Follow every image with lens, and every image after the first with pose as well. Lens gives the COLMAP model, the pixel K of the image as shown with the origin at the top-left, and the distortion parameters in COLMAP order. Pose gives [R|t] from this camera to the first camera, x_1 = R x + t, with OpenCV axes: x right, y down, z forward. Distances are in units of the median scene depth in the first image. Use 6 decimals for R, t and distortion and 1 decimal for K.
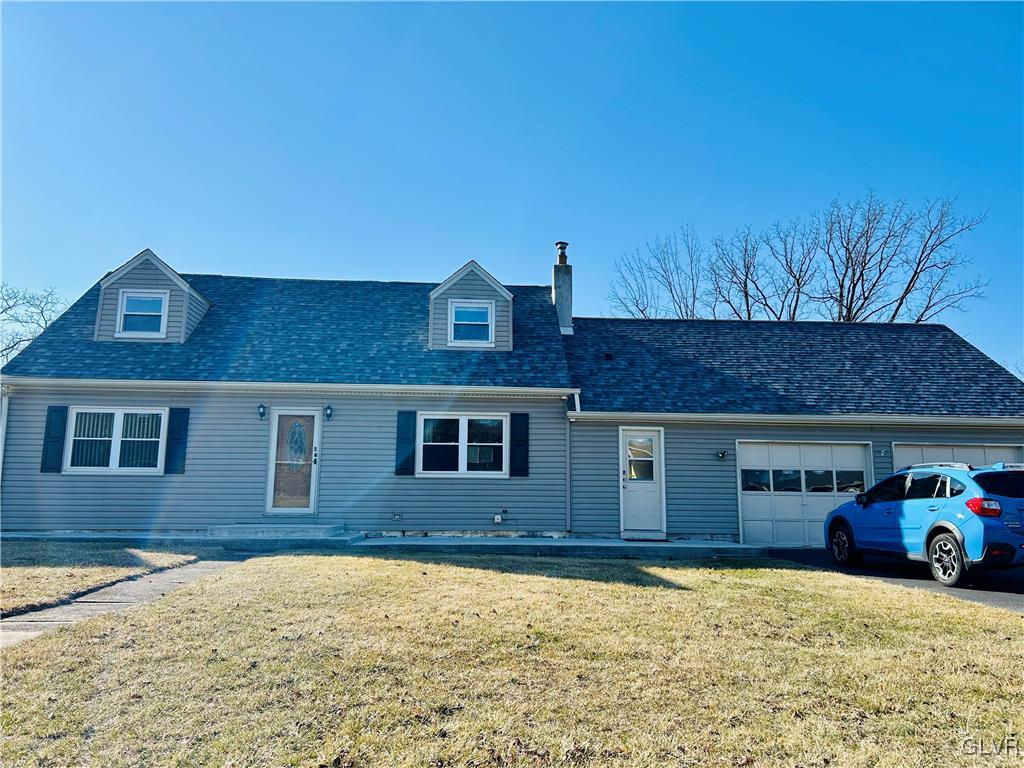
lens RADIAL K [[739.3, 0, 523.6], [0, 739.3, 376.8], [0, 0, 1]] dist [0.059339, -0.057952]
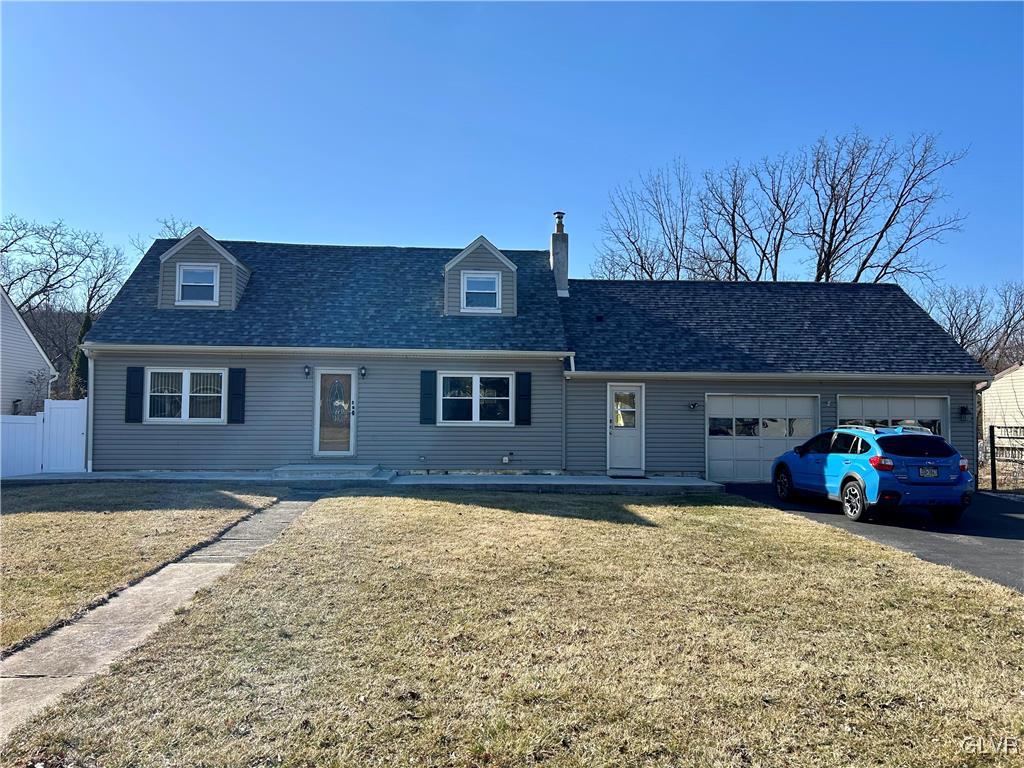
lens RADIAL K [[739.3, 0, 523.6], [0, 739.3, 376.8], [0, 0, 1]] dist [0.059339, -0.057952]
pose [[0.999909, 0.002111, 0.013322, -0.021048], [-0.003618, 0.993457, 0.114151, -0.077930], [-0.012994, -0.114189, 0.993374, -0.174685]]
